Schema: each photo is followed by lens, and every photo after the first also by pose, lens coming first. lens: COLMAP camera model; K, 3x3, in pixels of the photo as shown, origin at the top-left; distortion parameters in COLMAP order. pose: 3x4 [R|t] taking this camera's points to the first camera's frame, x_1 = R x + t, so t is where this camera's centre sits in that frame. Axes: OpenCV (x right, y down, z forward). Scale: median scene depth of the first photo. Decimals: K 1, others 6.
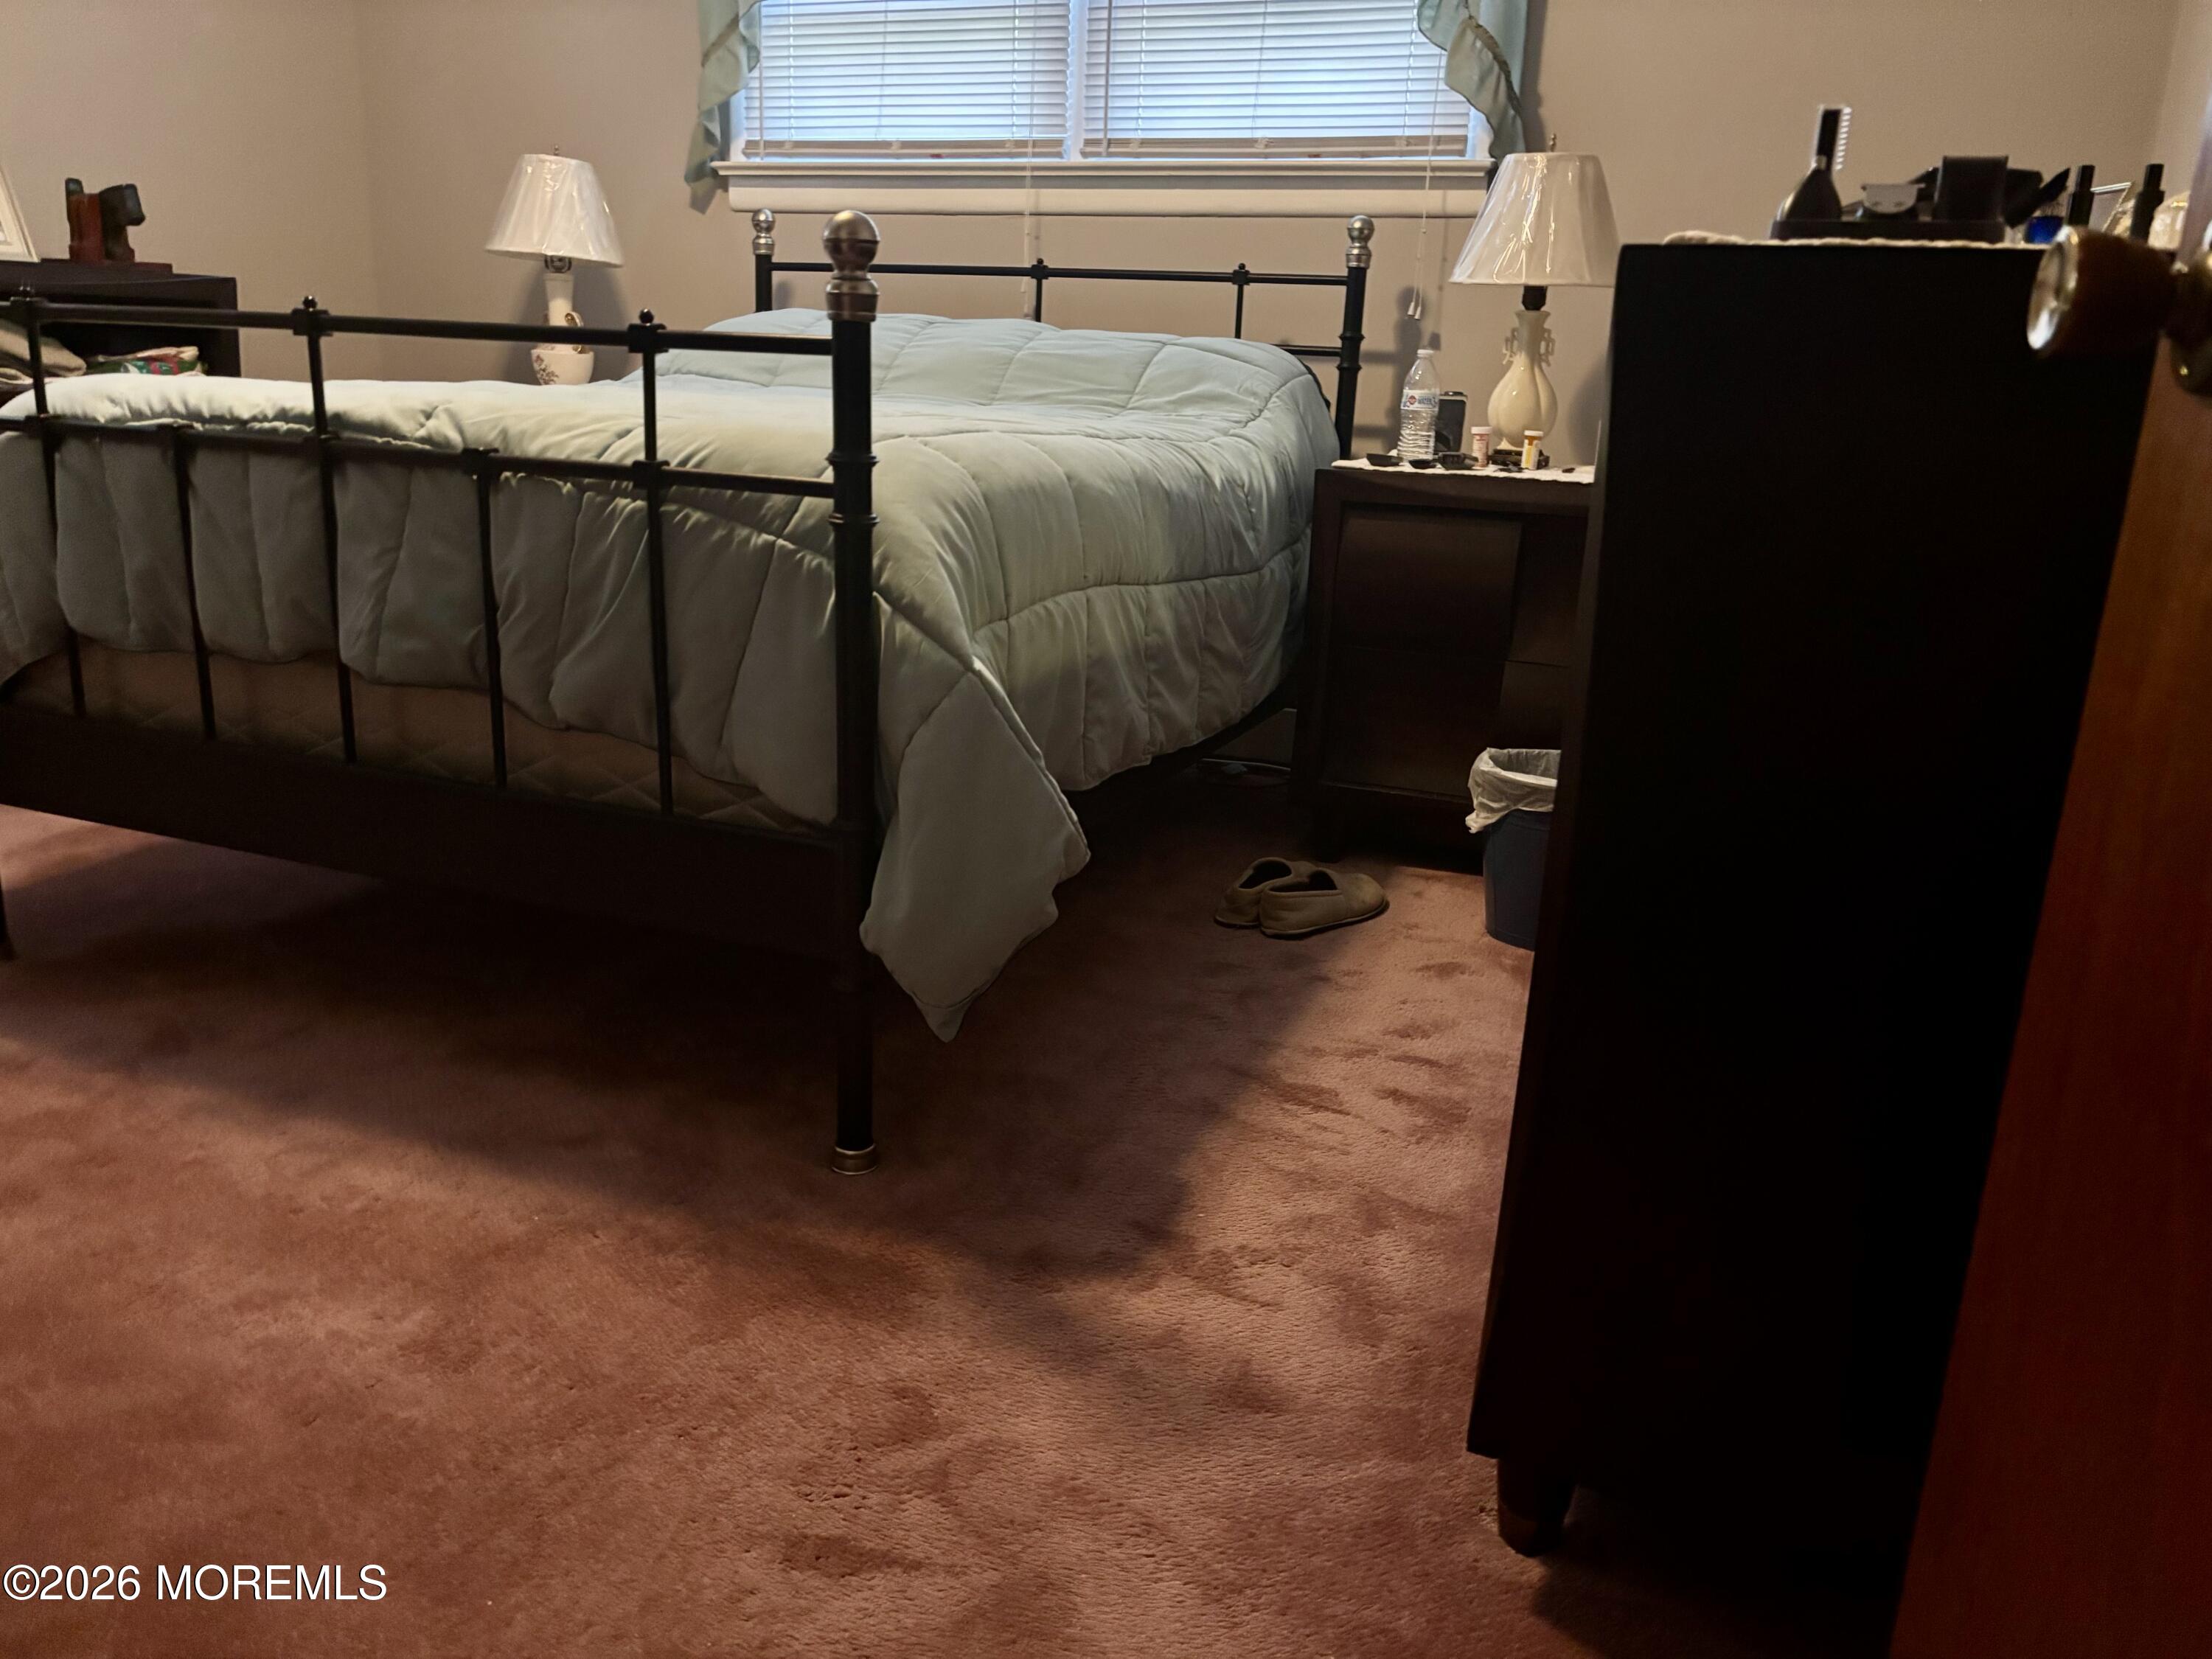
lens RADIAL K [[1668.4, 0, 1088.1], [0, 1668.4, 821.8], [0, 0, 1]] dist [0.046049, -0.040547]
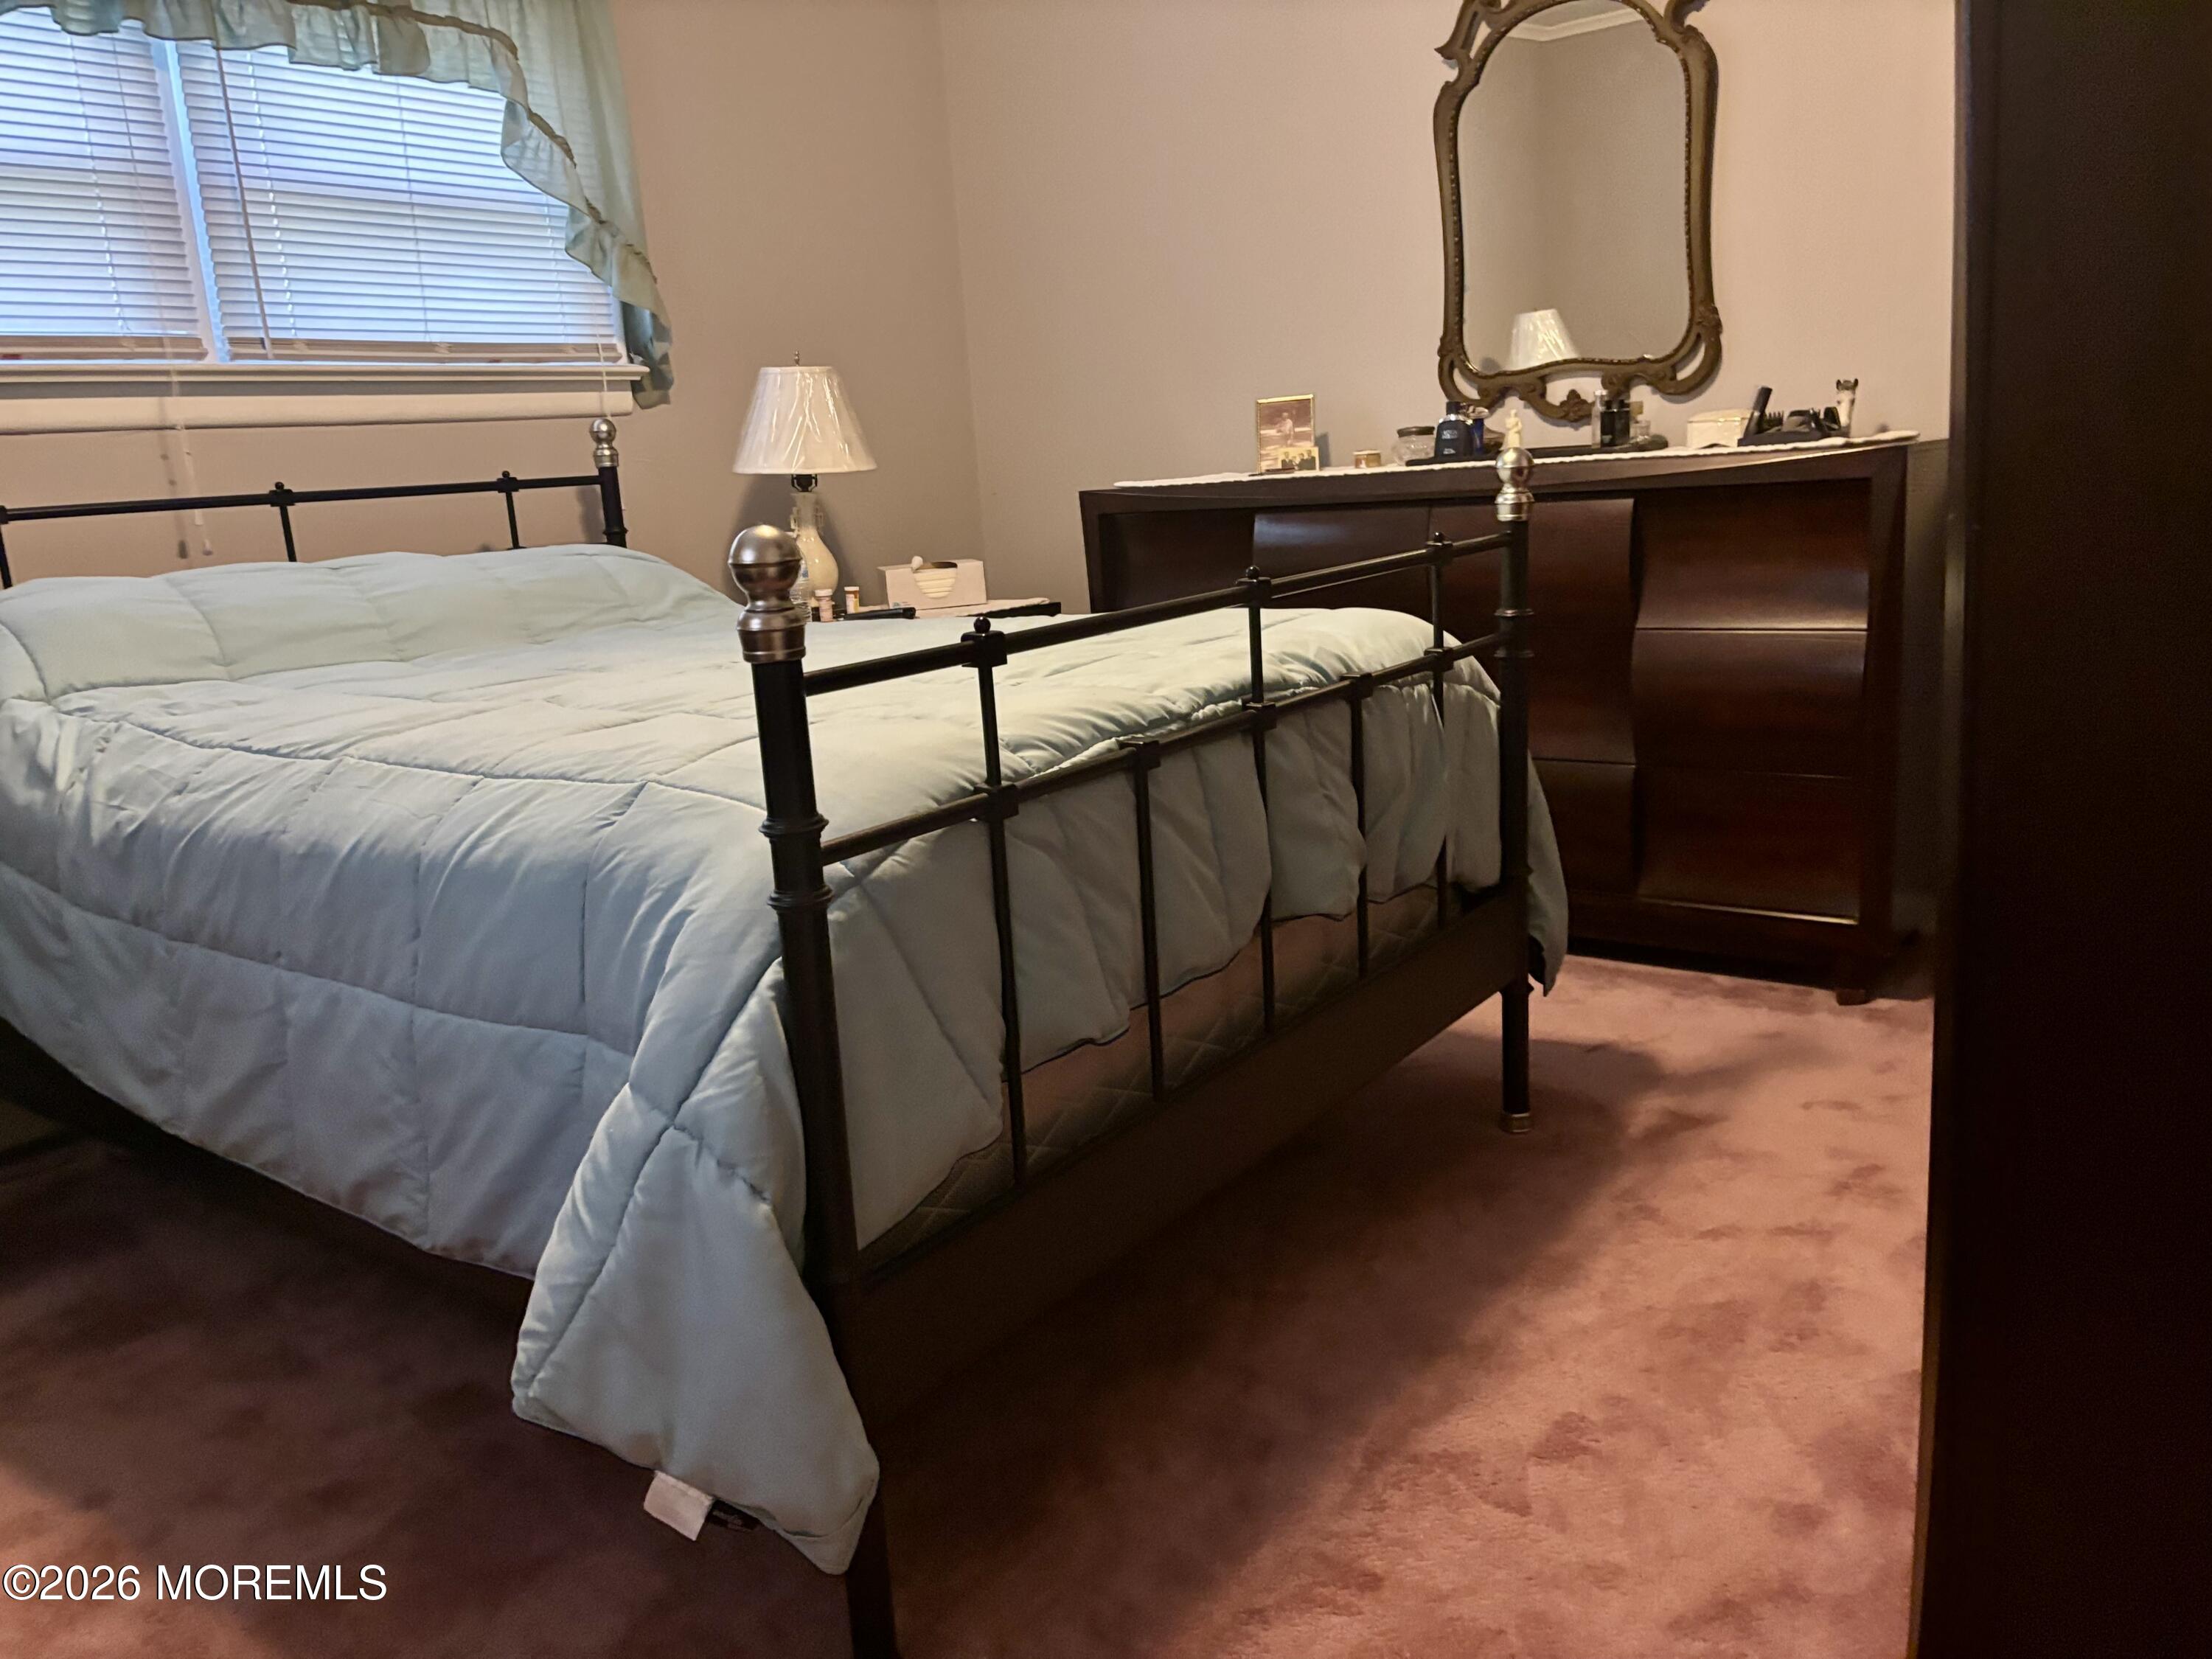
lens RADIAL K [[1668.4, 0, 1088.1], [0, 1668.4, 821.8], [0, 0, 1]] dist [0.046049, -0.040547]
pose [[0.243964, -0.264619, 0.932984, -0.740469], [0.331990, 0.926713, 0.176029, -0.195475], [-0.911188, 0.266796, 0.313935, 0.427017]]
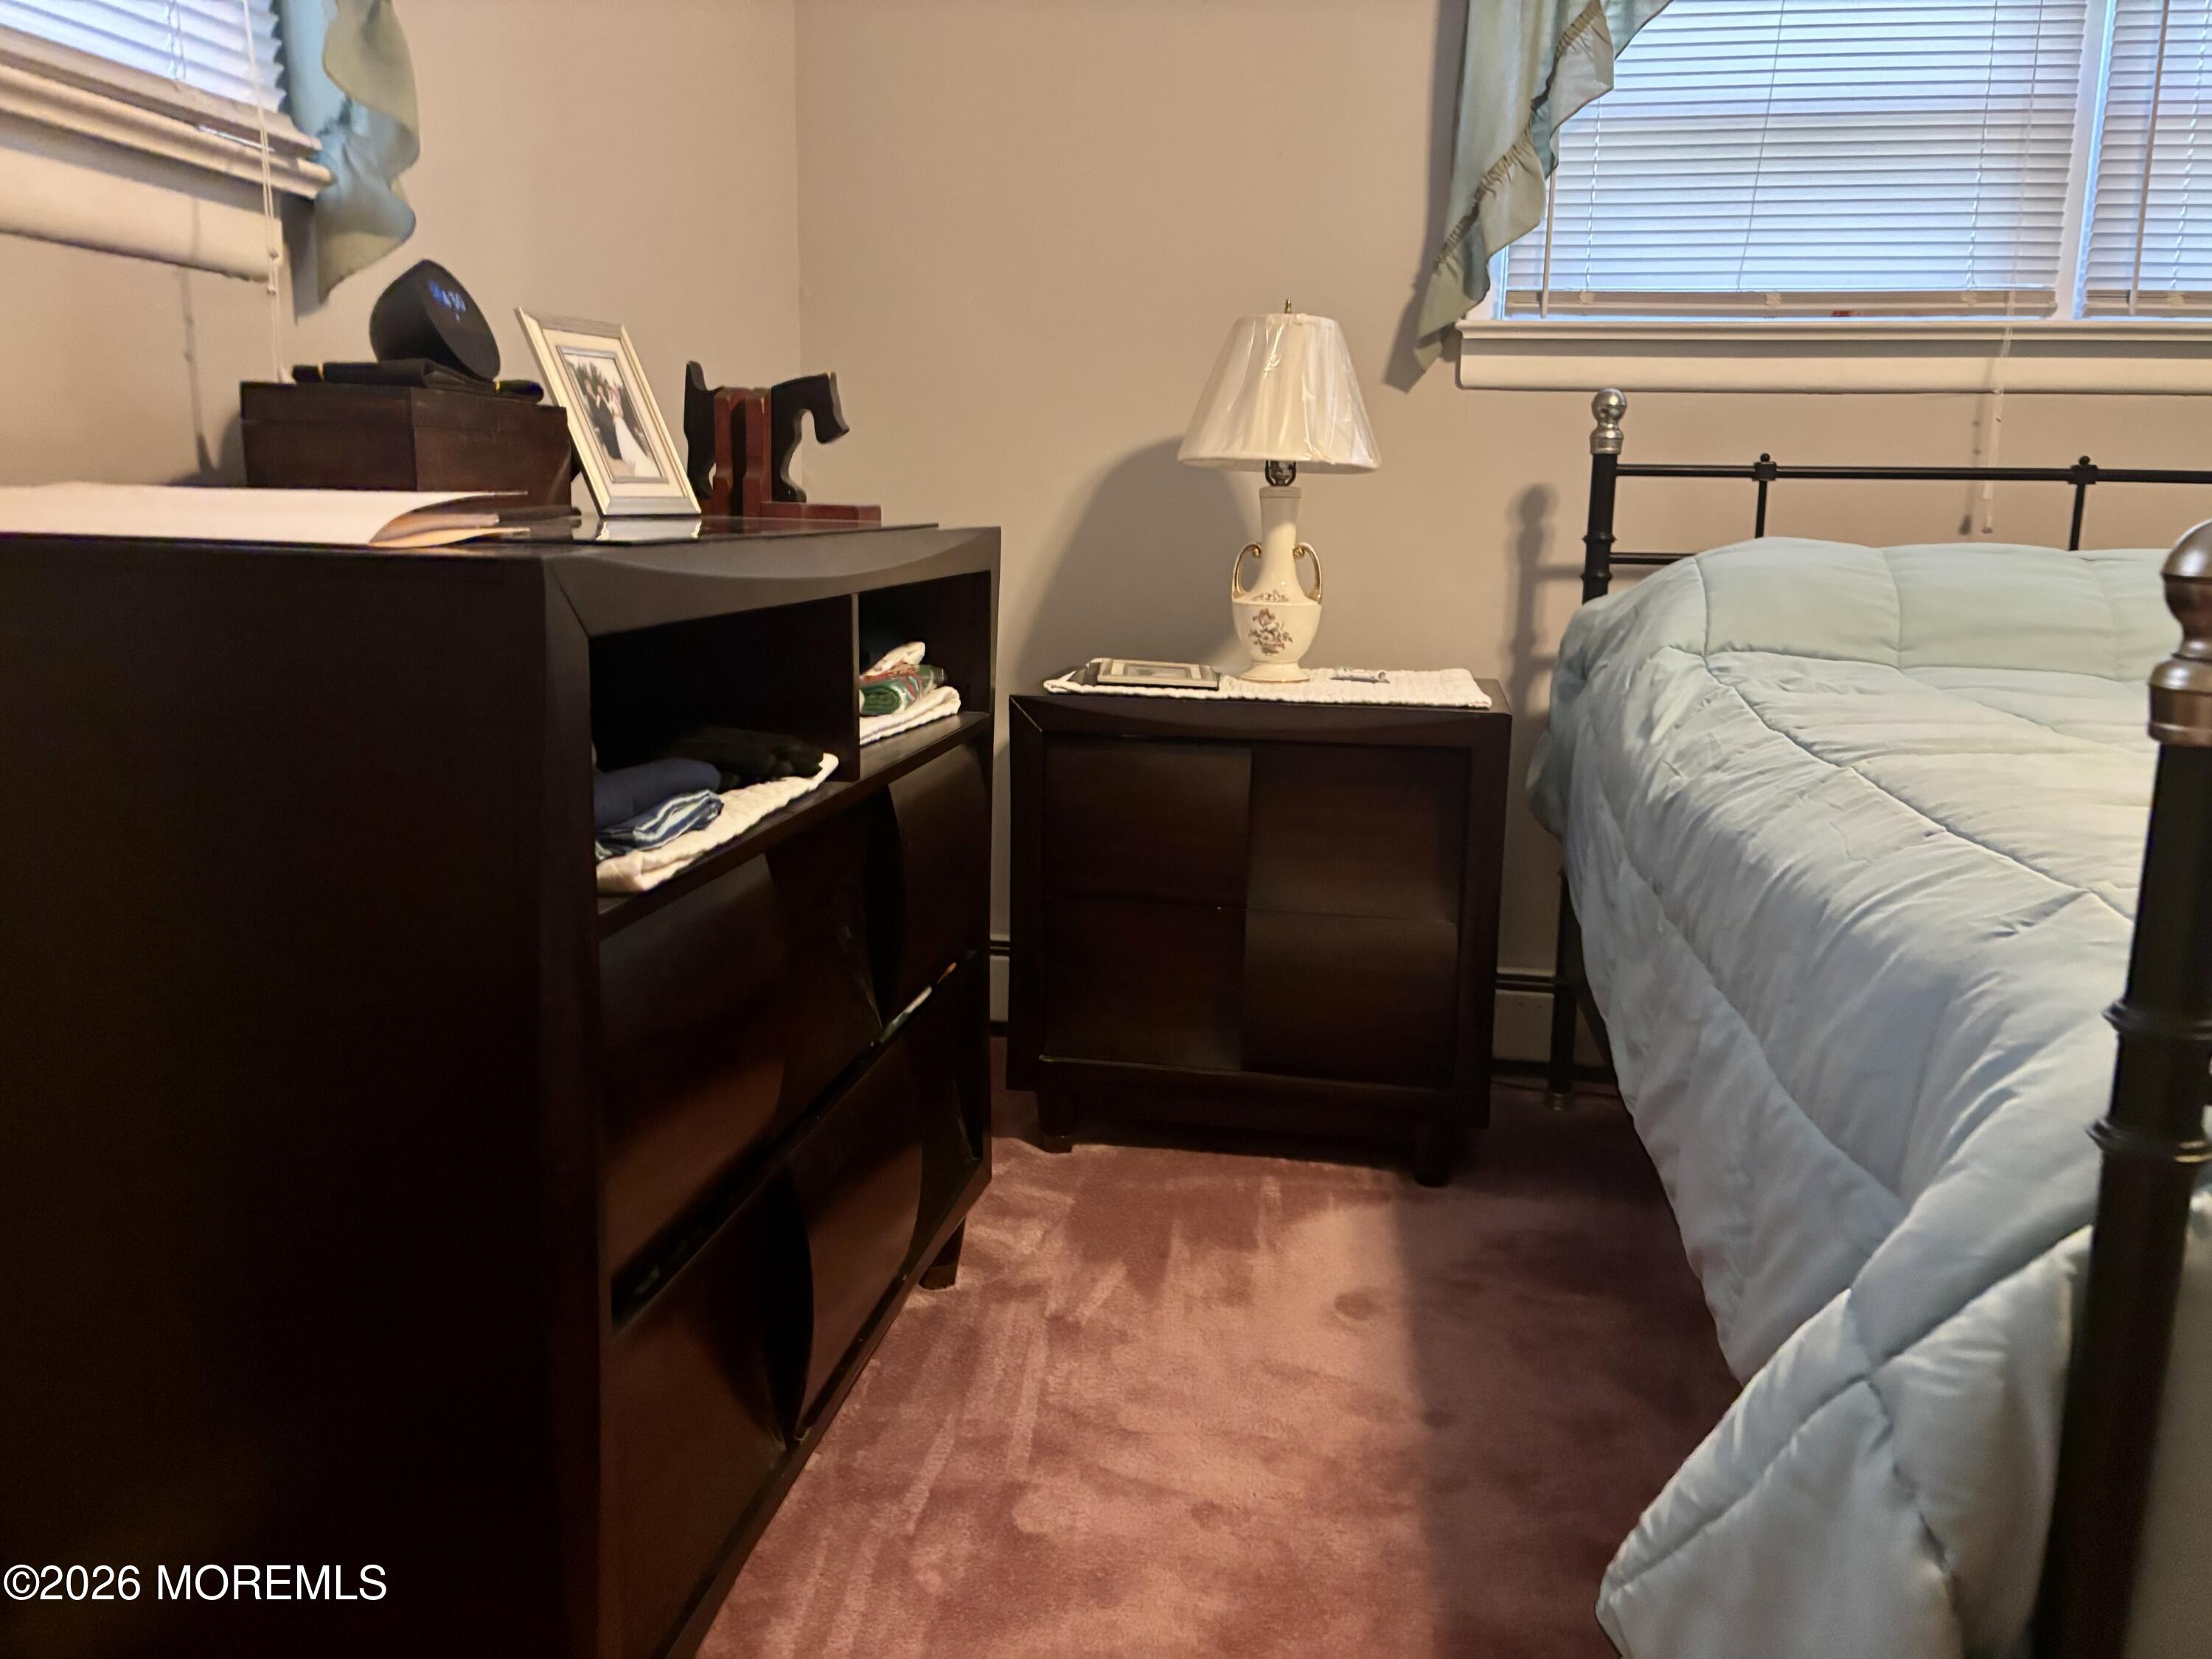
lens RADIAL K [[1673.9, 0, 1170.3], [0, 1673.9, 821.3], [0, 0, 1]] dist [0.045503, -0.053877]
pose [[0.967527, -0.071001, 0.242590, -0.580585], [0.087978, 0.994322, -0.059867, -0.174485], [-0.236962, 0.079266, 0.968280, 0.416562]]
